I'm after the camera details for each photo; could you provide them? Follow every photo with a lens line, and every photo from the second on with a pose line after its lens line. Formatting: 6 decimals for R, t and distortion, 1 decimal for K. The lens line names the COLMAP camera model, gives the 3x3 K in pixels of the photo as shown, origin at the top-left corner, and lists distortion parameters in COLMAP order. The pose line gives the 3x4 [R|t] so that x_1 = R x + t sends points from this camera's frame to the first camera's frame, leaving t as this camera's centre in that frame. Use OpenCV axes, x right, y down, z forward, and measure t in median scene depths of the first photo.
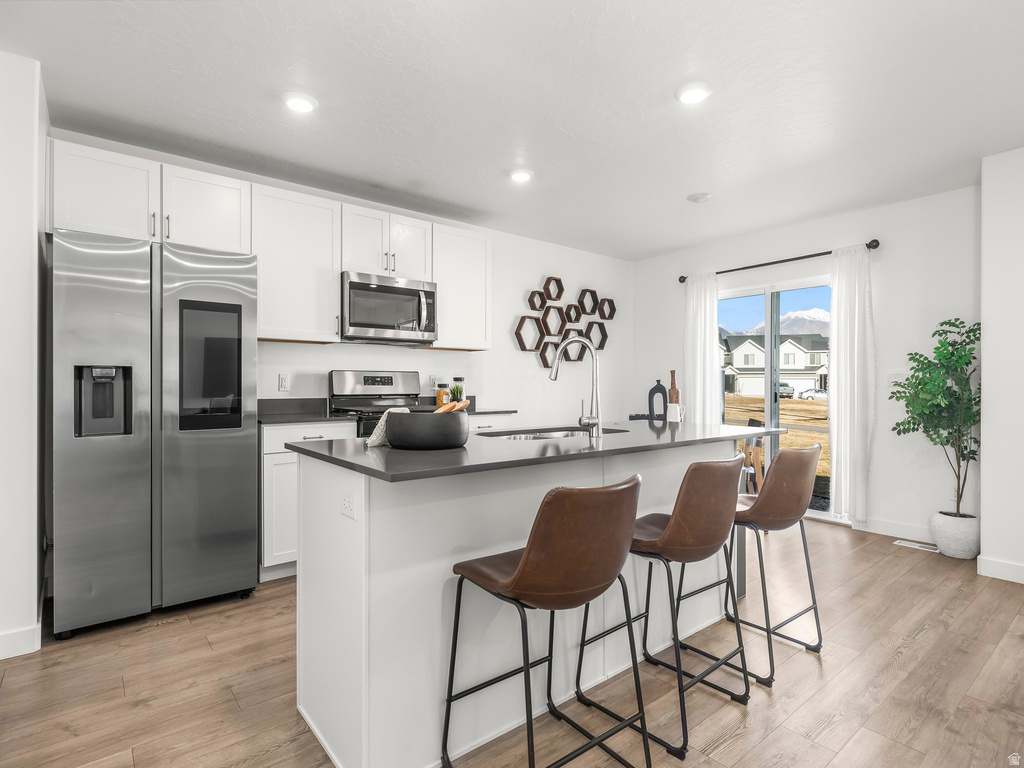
lens RADIAL K [[526.4, 0, 507.6], [0, 526.4, 386.1], [0, 0, 1]] dist [-0.001156, 0.000324]
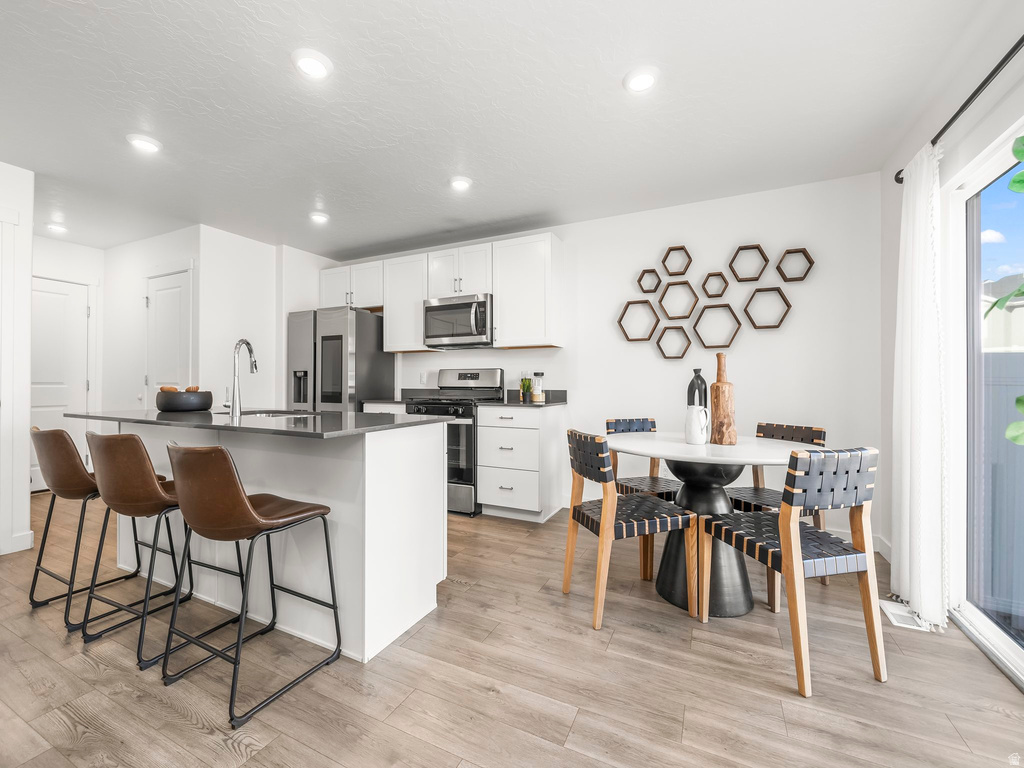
lens RADIAL K [[429.9, 0, 503.3], [0, 429.9, 381.6], [0, 0, 1]] dist [-0.004698, 0.000659]
pose [[0.422470, -0.003942, -0.906368, 0.767231], [-0.005079, 0.999965, -0.006716, 0.009202], [0.906363, 0.007441, 0.422435, 0.637423]]
